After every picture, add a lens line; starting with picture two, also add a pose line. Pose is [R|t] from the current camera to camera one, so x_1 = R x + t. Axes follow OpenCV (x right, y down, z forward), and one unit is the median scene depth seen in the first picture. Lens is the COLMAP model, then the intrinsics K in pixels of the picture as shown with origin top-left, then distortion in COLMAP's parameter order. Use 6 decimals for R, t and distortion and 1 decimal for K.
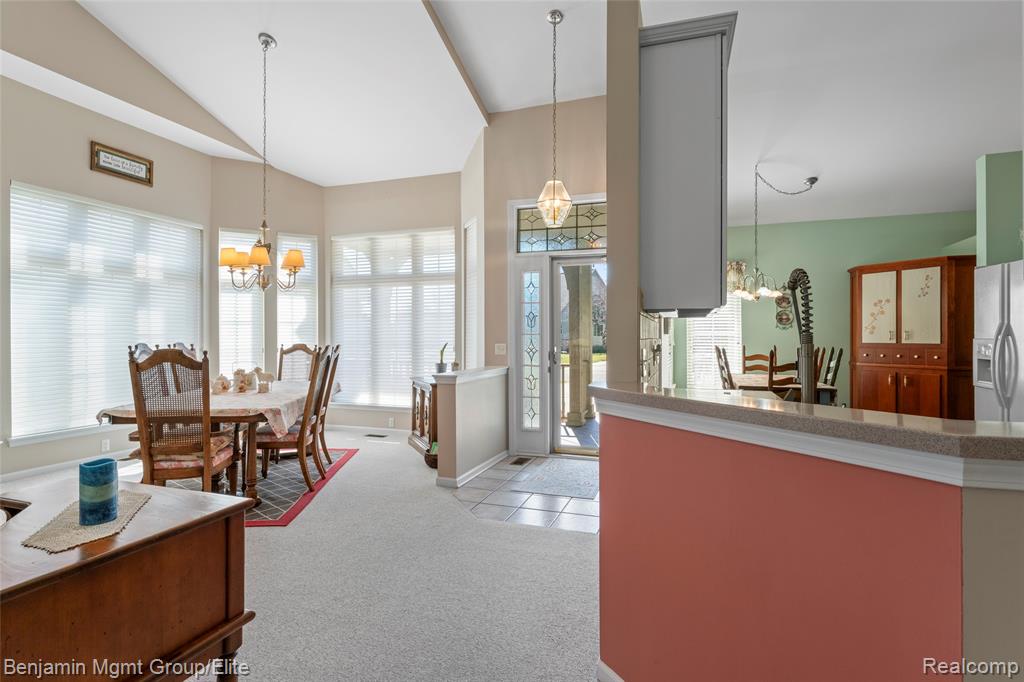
lens RADIAL K [[507.3, 0, 511.4], [0, 507.3, 334.0], [0, 0, 1]] dist [0.000625, -0.000038]
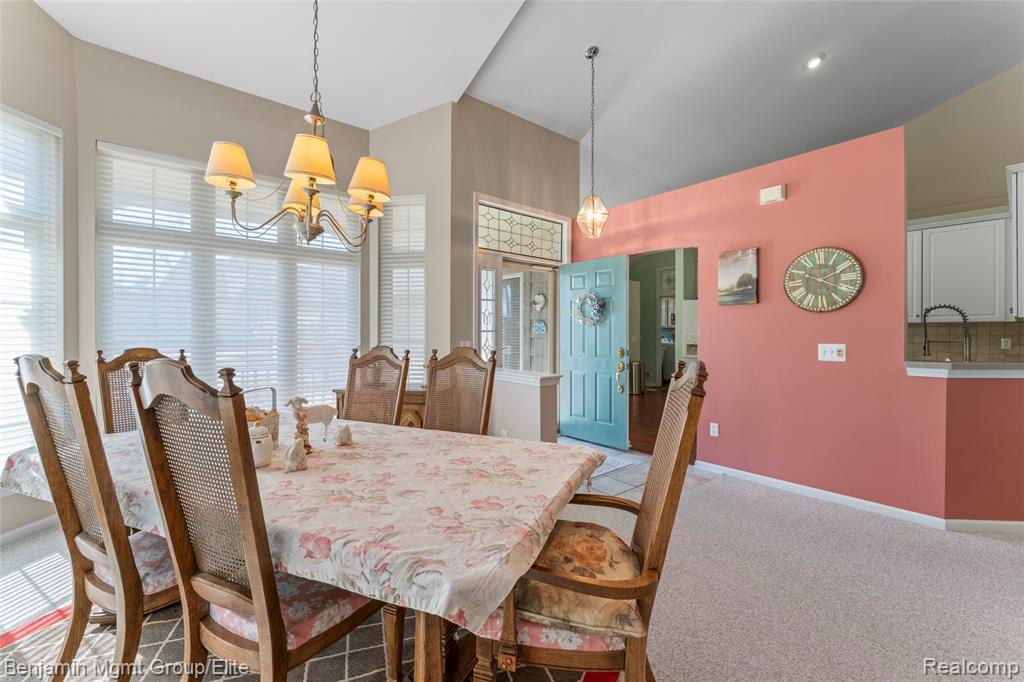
lens RADIAL K [[413.8, 0, 510.3], [0, 413.8, 337.7], [0, 0, 1]] dist [0.007443, -0.000119]
pose [[0.541320, -0.001352, 0.840816, -0.598338], [-0.004657, 0.999979, 0.004607, 0.008701], [-0.840804, -0.006410, 0.541302, 0.493325]]
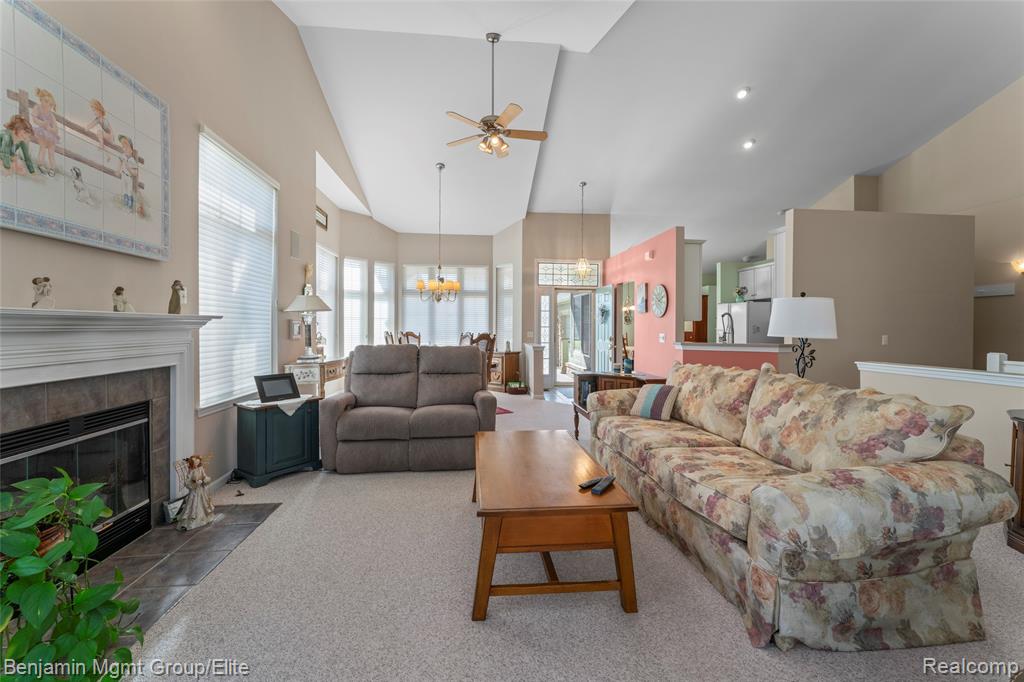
lens RADIAL K [[412.2, 0, 510.3], [0, 412.2, 328.6], [0, 0, 1]] dist [-0.002085, -0.000327]
pose [[0.910492, 0.004384, 0.413504, -0.711437], [-0.007472, 0.999955, 0.005852, -0.001324], [-0.413460, -0.008418, 0.910483, -0.384588]]
